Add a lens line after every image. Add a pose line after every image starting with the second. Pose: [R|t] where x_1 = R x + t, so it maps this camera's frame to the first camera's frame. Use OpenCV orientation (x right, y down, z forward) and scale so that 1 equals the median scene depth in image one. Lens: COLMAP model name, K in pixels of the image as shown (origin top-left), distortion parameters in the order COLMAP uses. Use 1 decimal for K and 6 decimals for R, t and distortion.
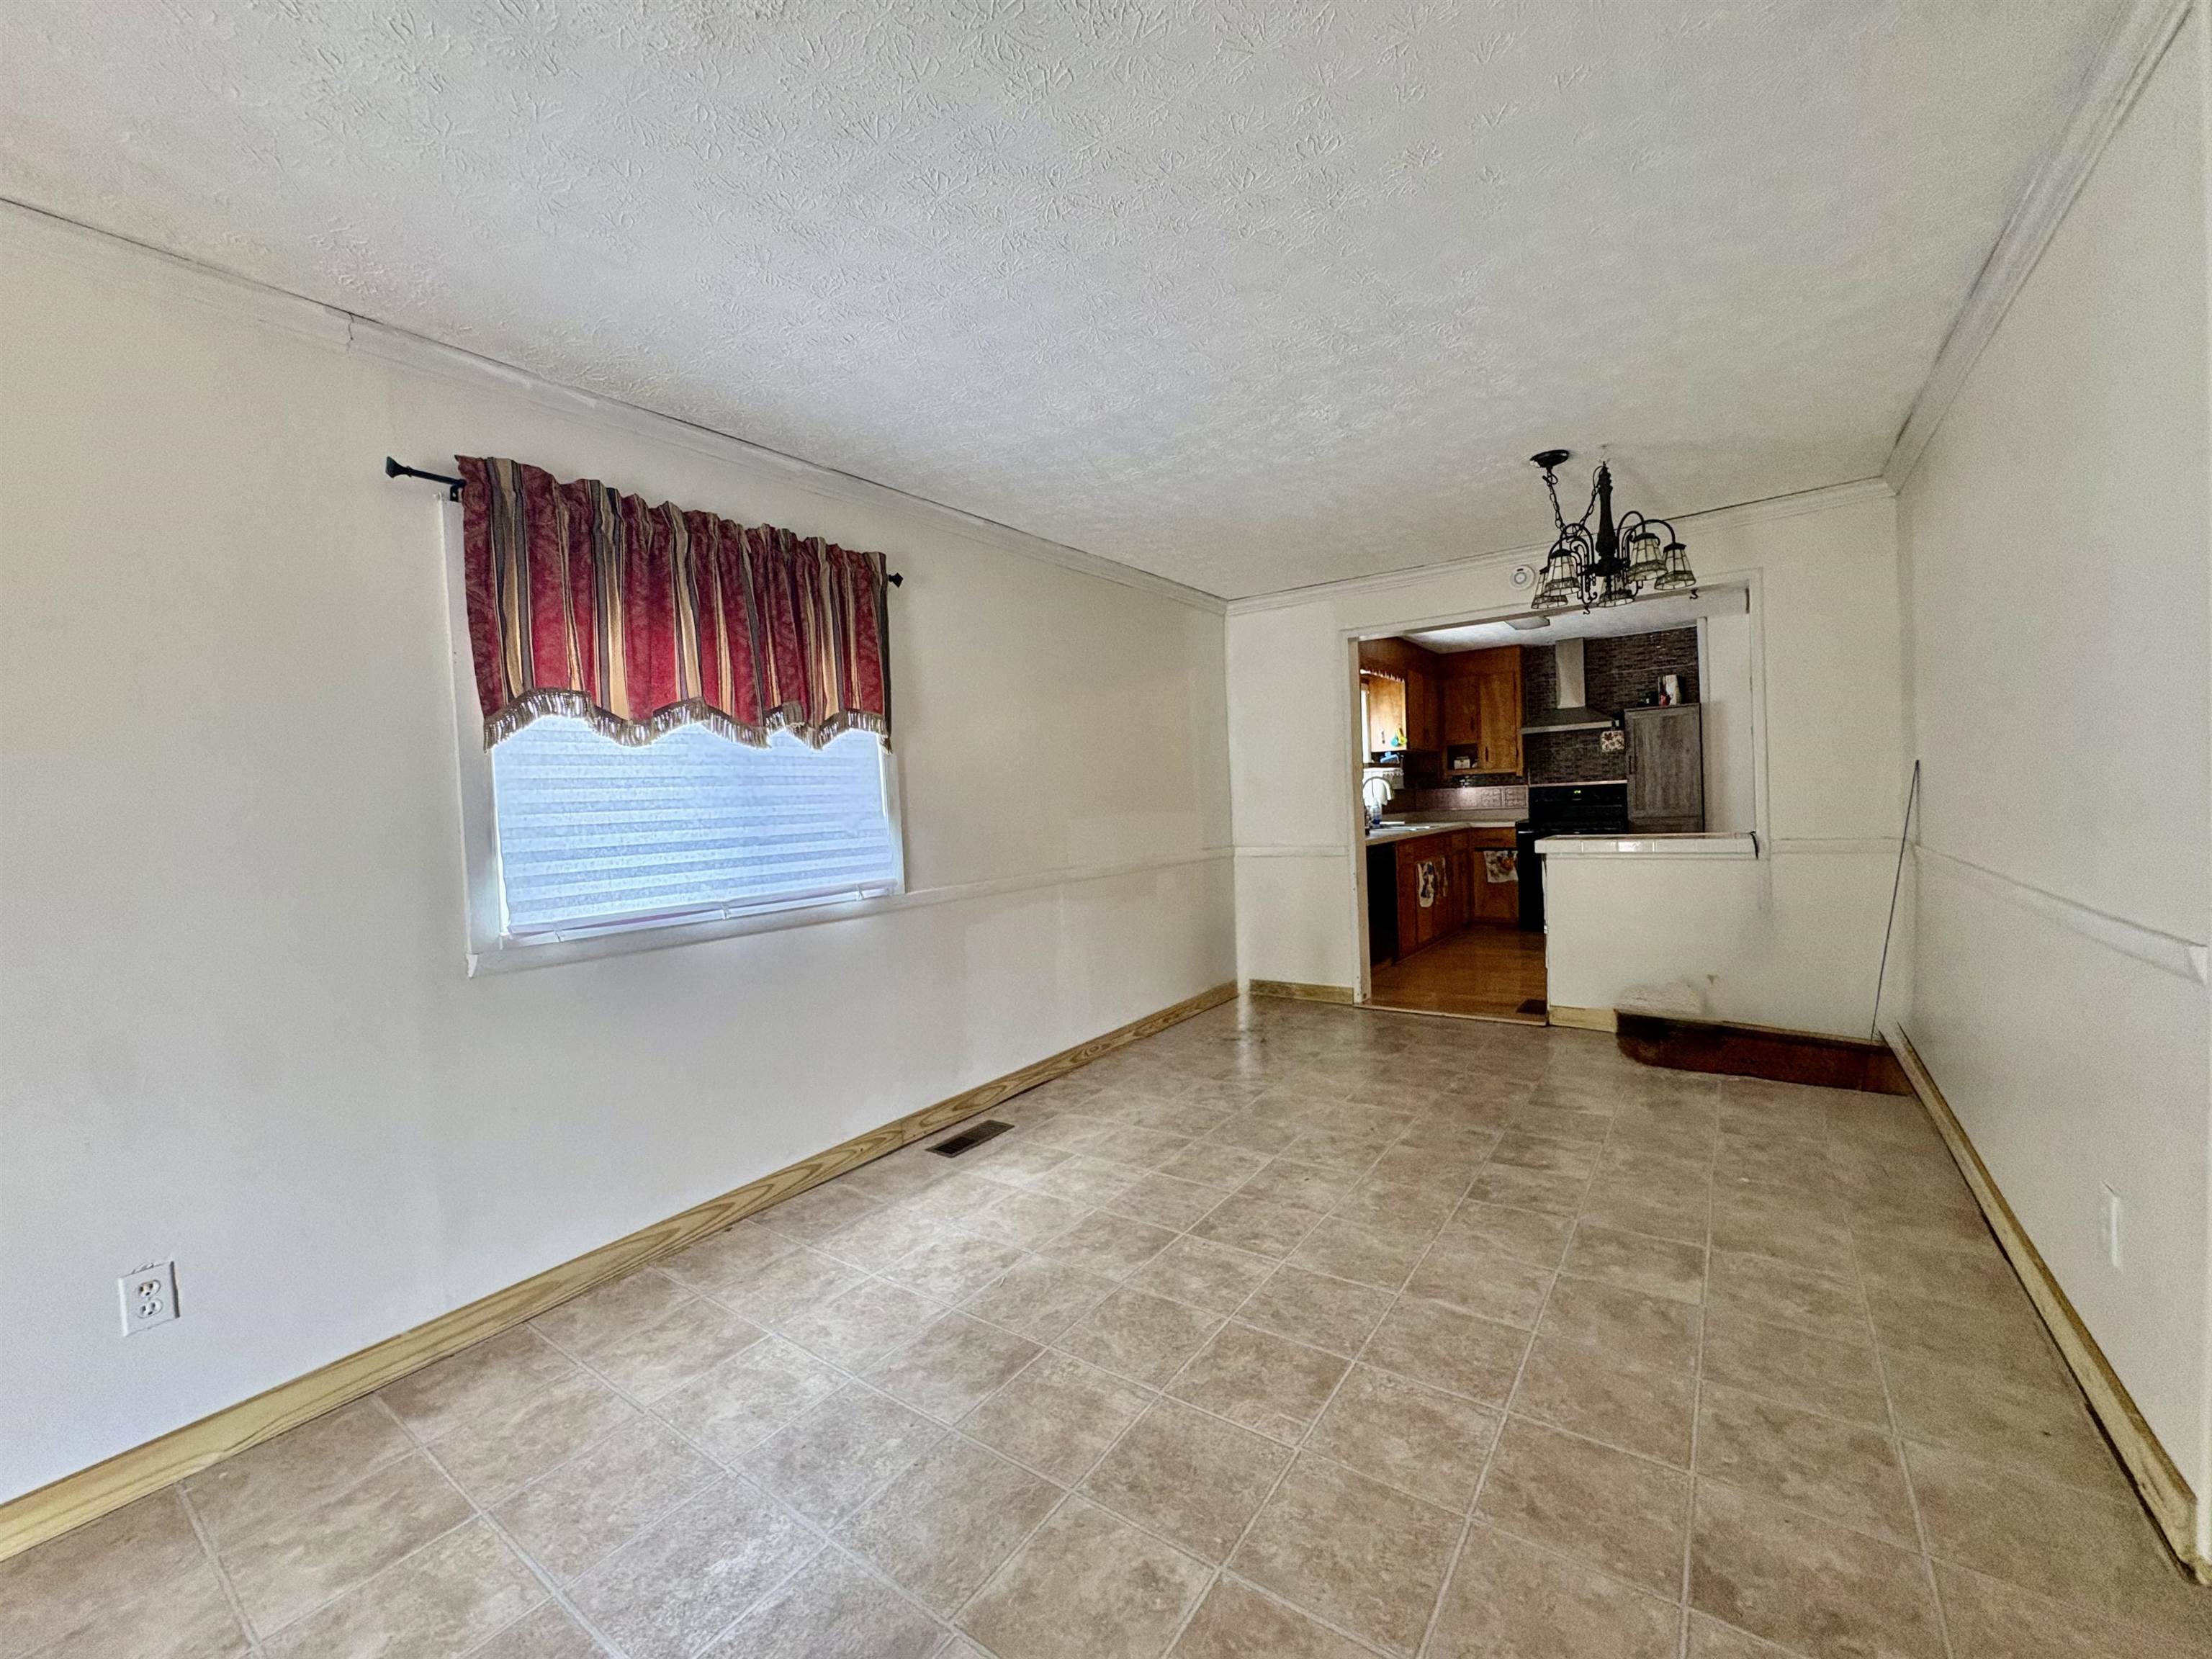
lens RADIAL K [[879.9, 0, 1105.0], [0, 879.9, 830.4], [0, 0, 1]] dist [-0.001042, 0.000400]
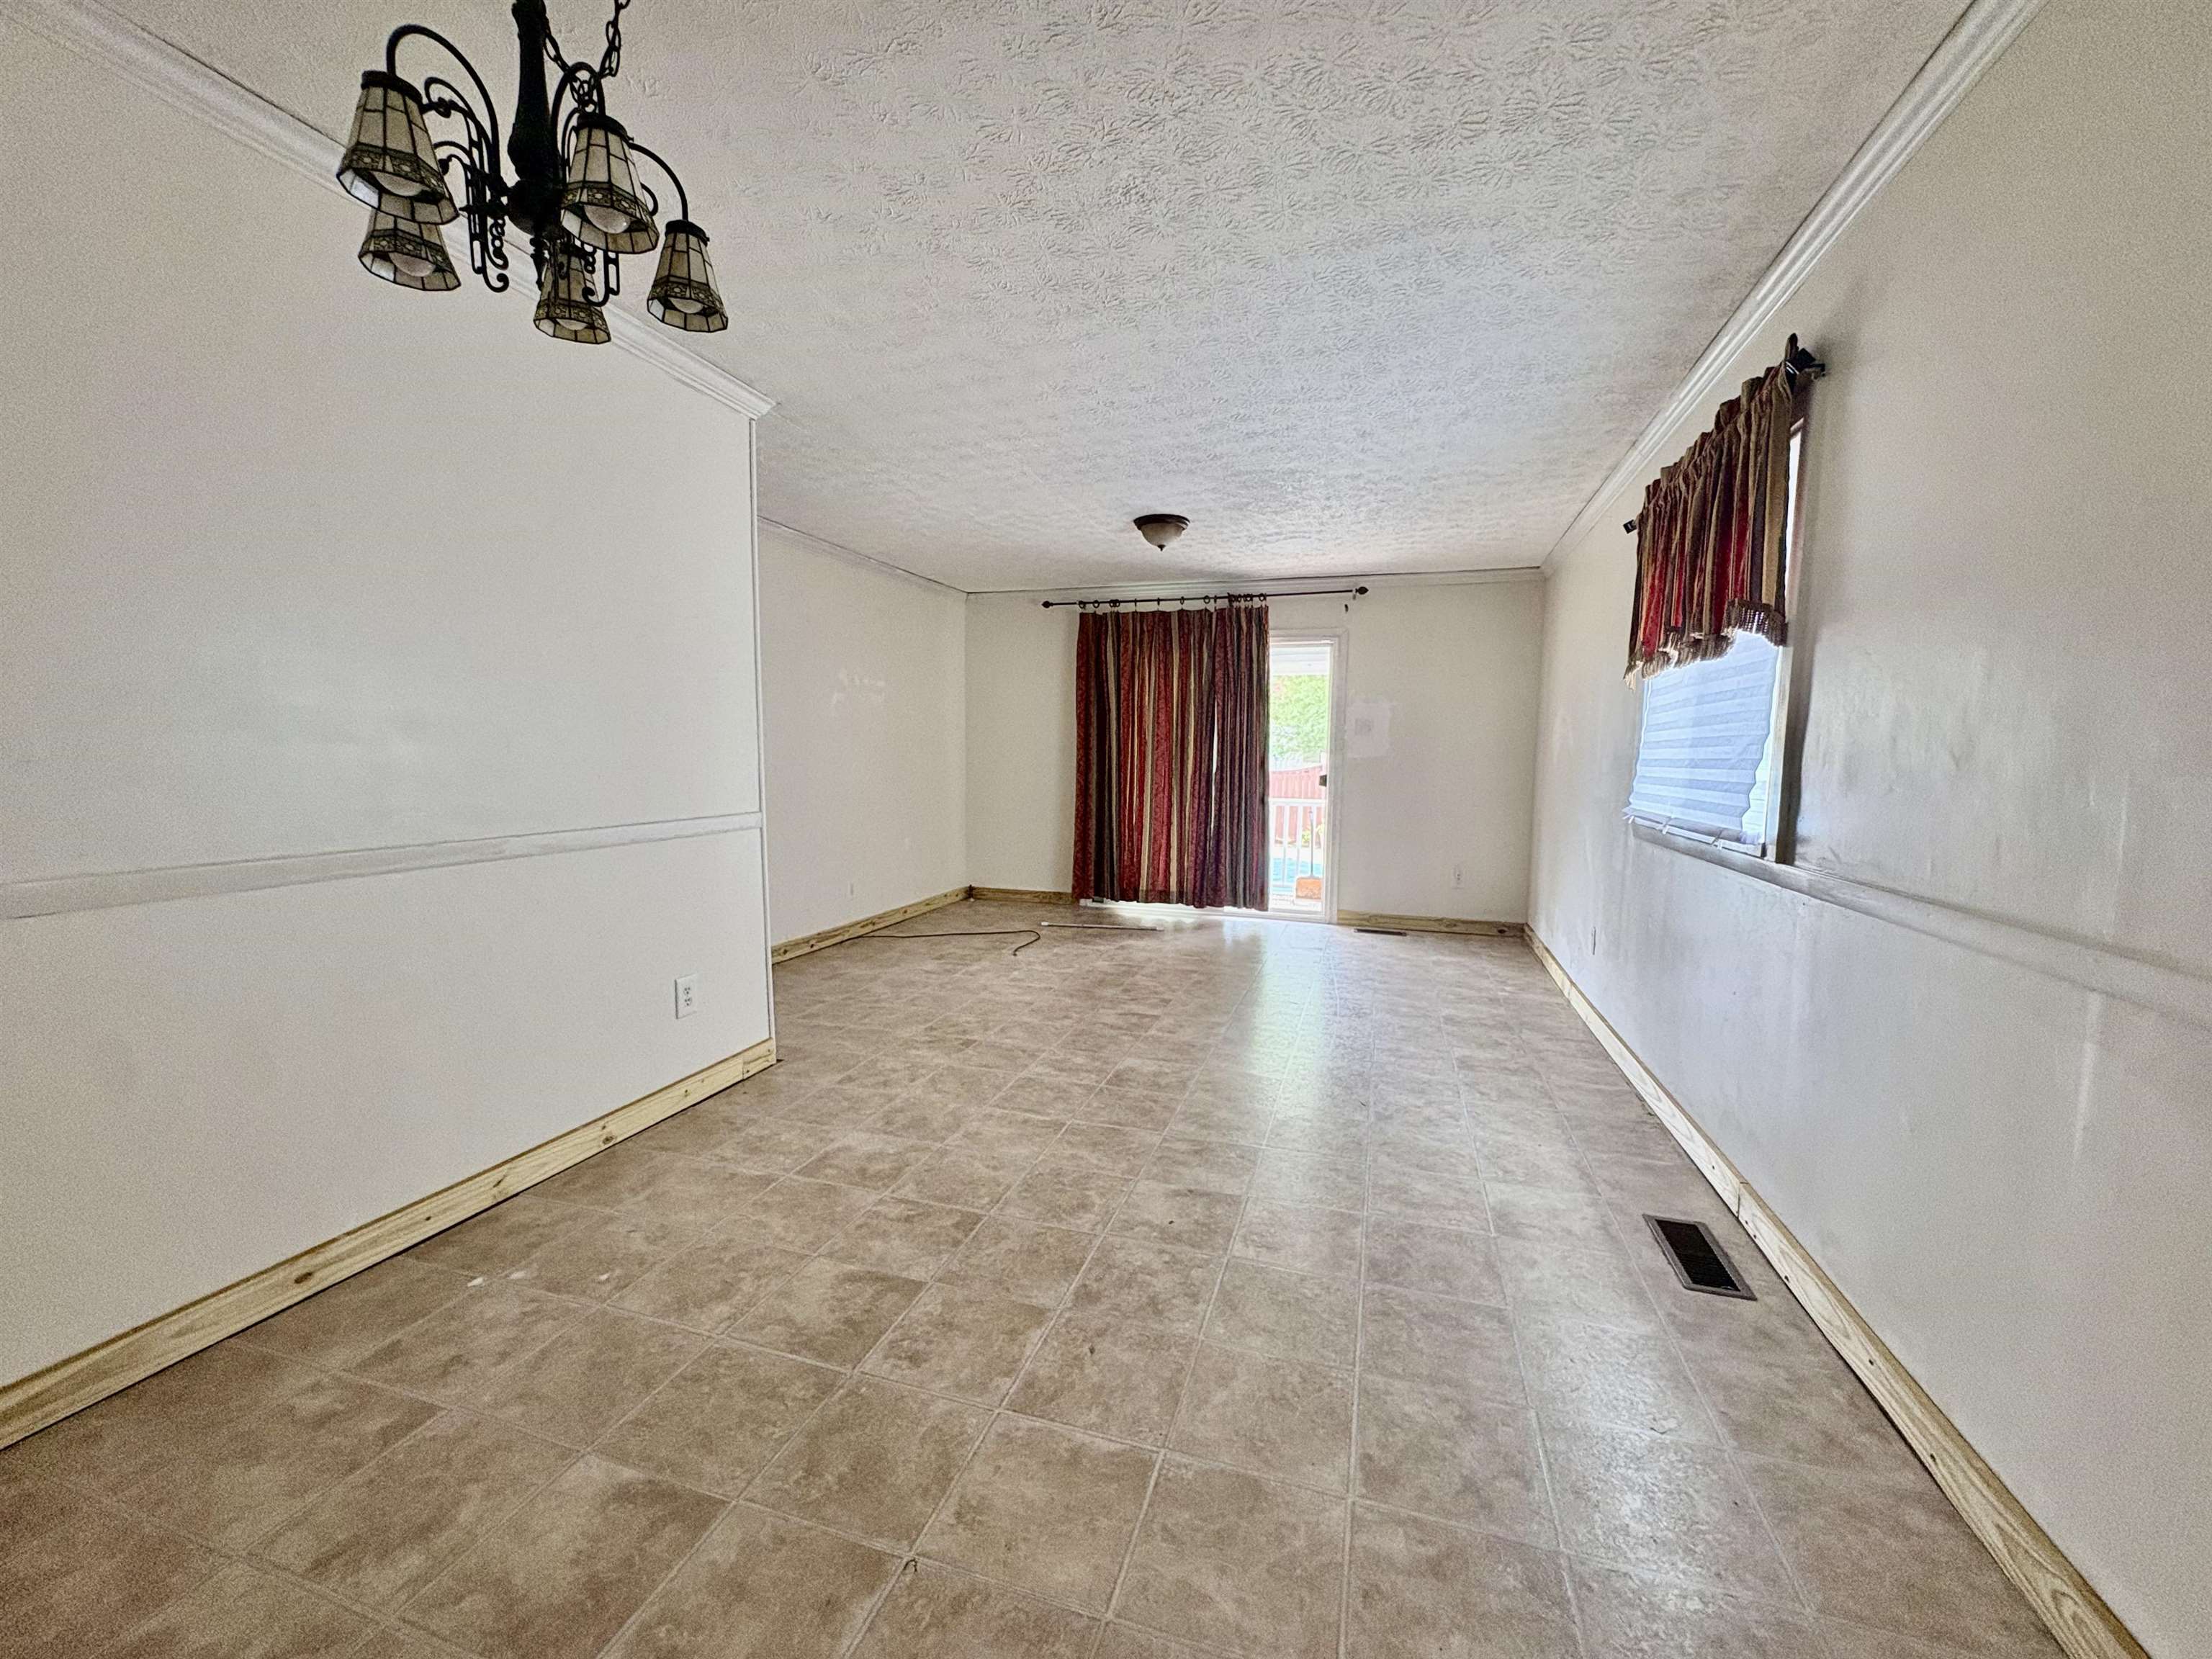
lens RADIAL K [[879.9, 0, 1105.0], [0, 879.9, 830.4], [0, 0, 1]] dist [-0.001042, 0.000400]
pose [[-0.950877, 0.060211, -0.303656, 0.201389], [0.020501, 0.990997, 0.132305, -0.022180], [0.308889, 0.119580, -0.943551, 0.672188]]
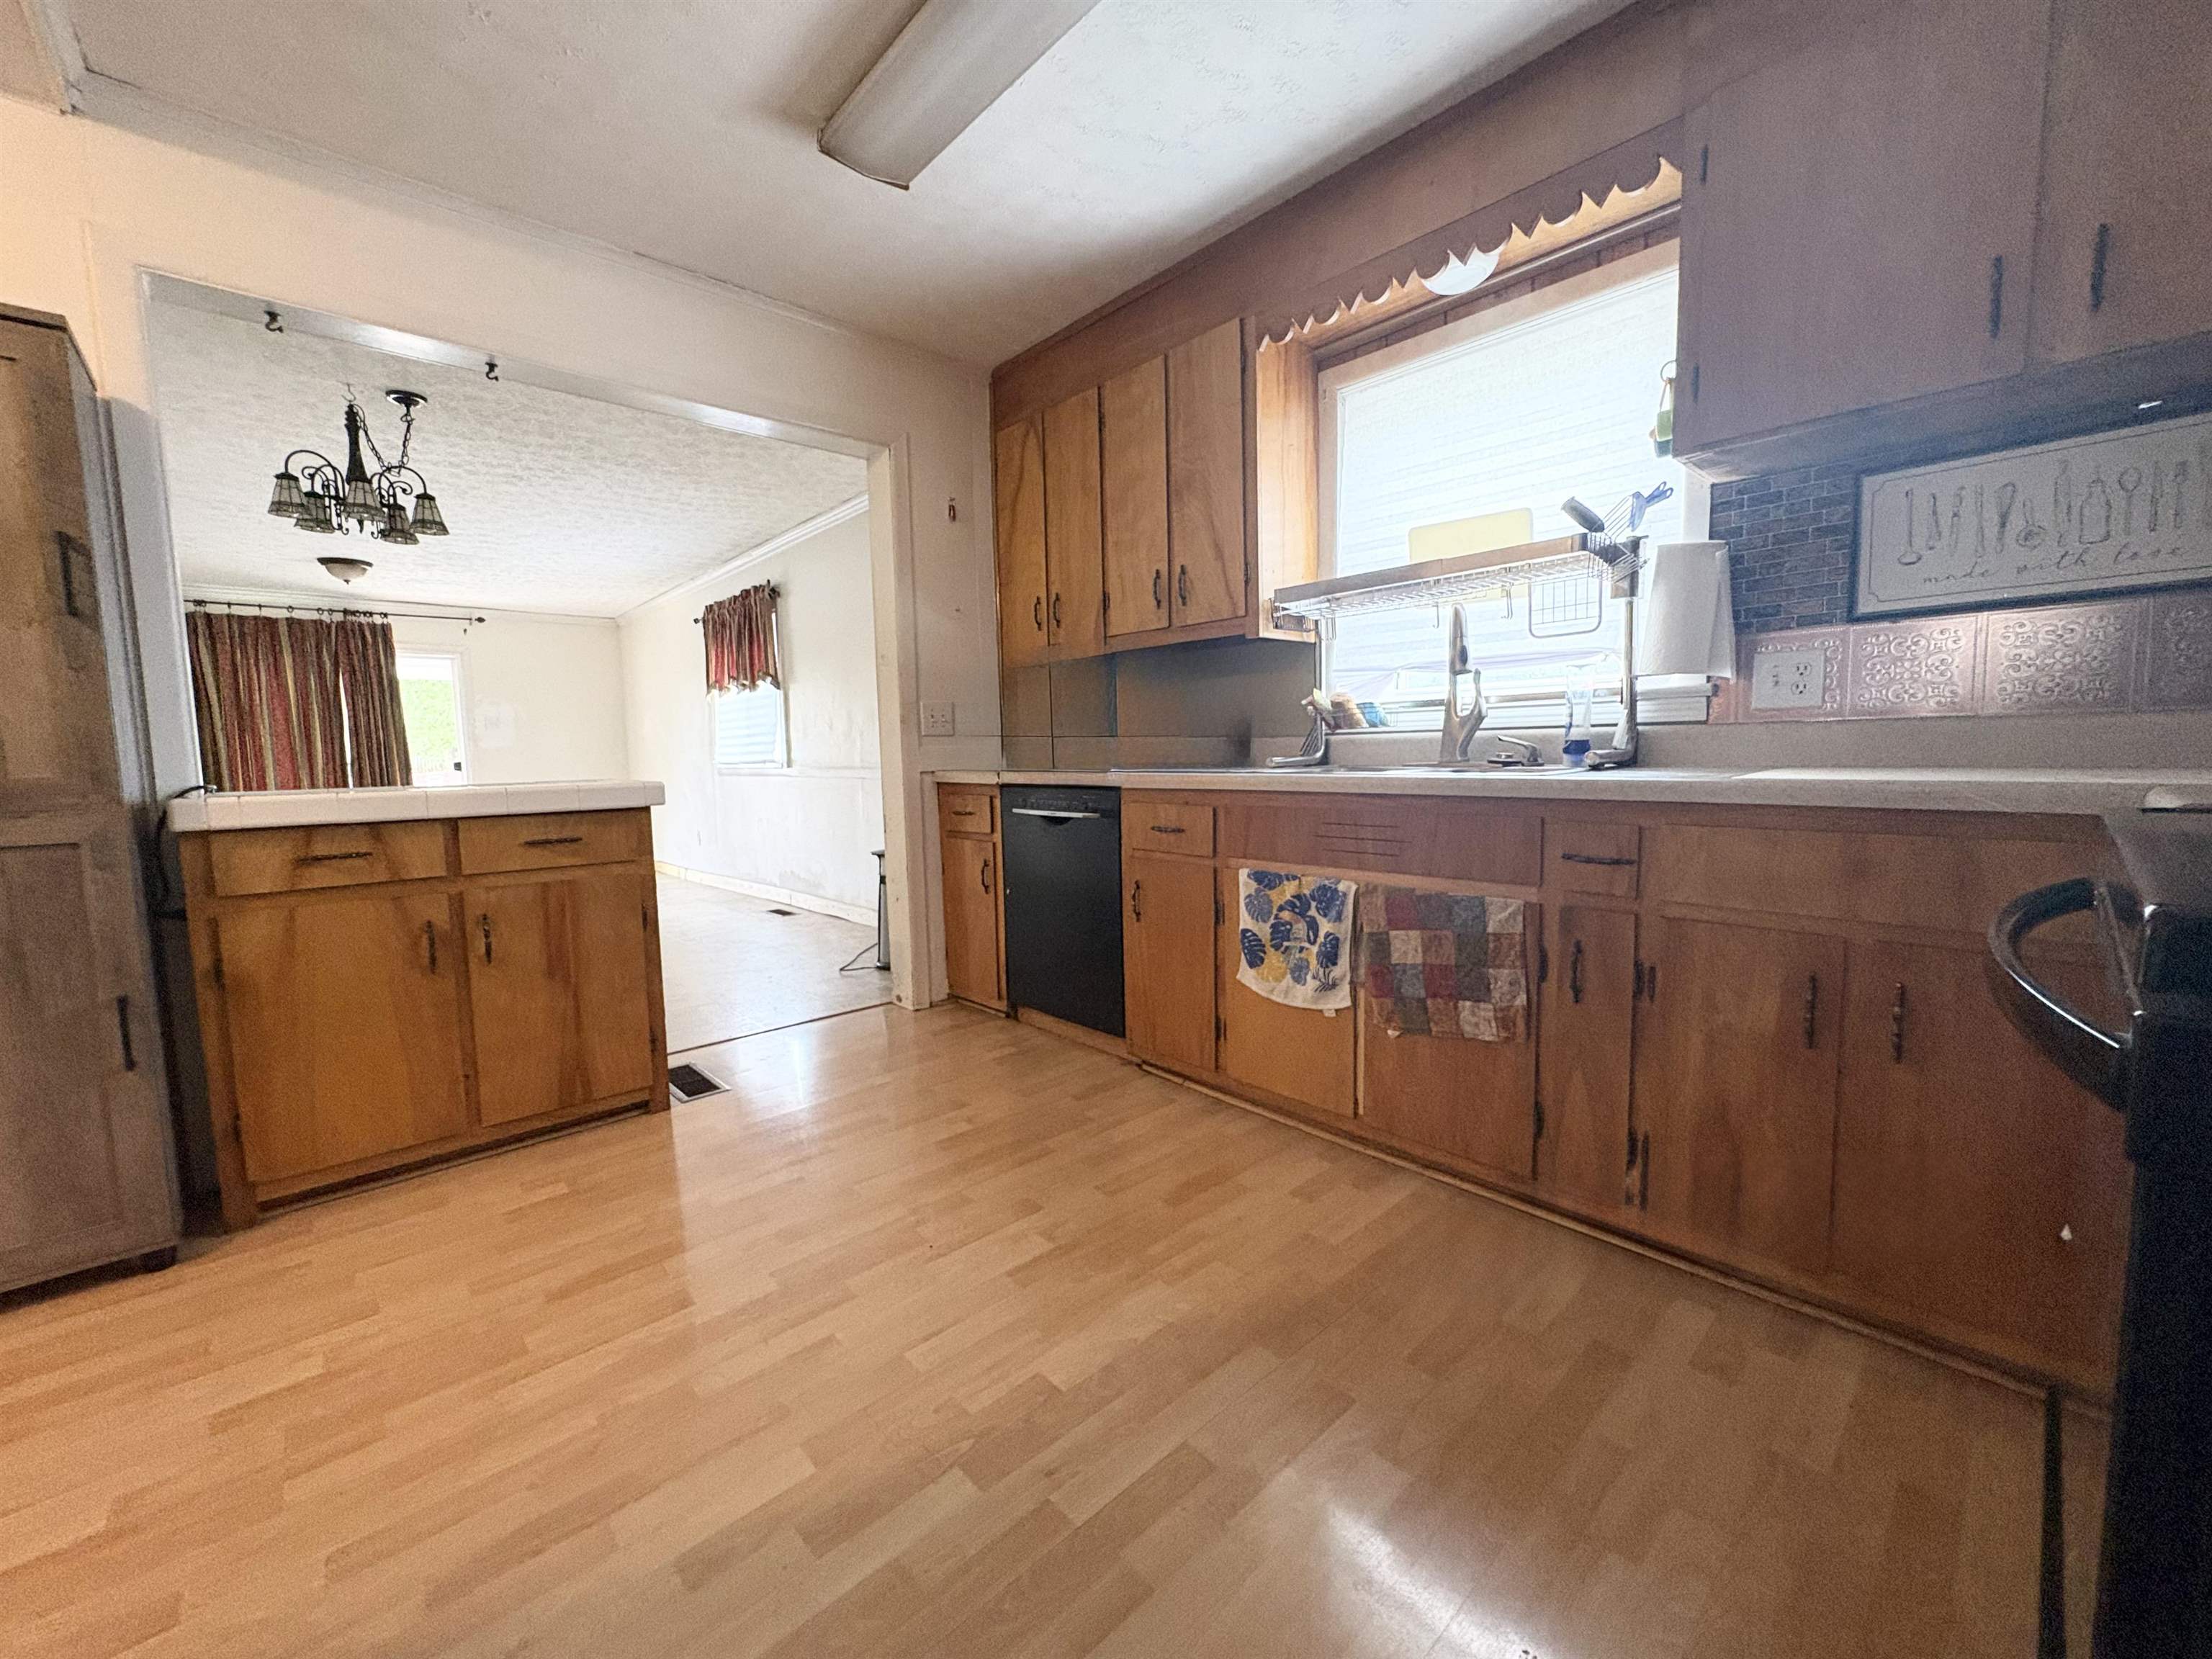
lens RADIAL K [[879.9, 0, 1105.0], [0, 879.9, 830.4], [0, 0, 1]] dist [-0.001042, 0.000400]
pose [[-0.203254, 0.137280, -0.969454, 0.647632], [0.002021, 0.990179, 0.139791, -0.024311], [0.979124, 0.026454, -0.201535, 0.925322]]
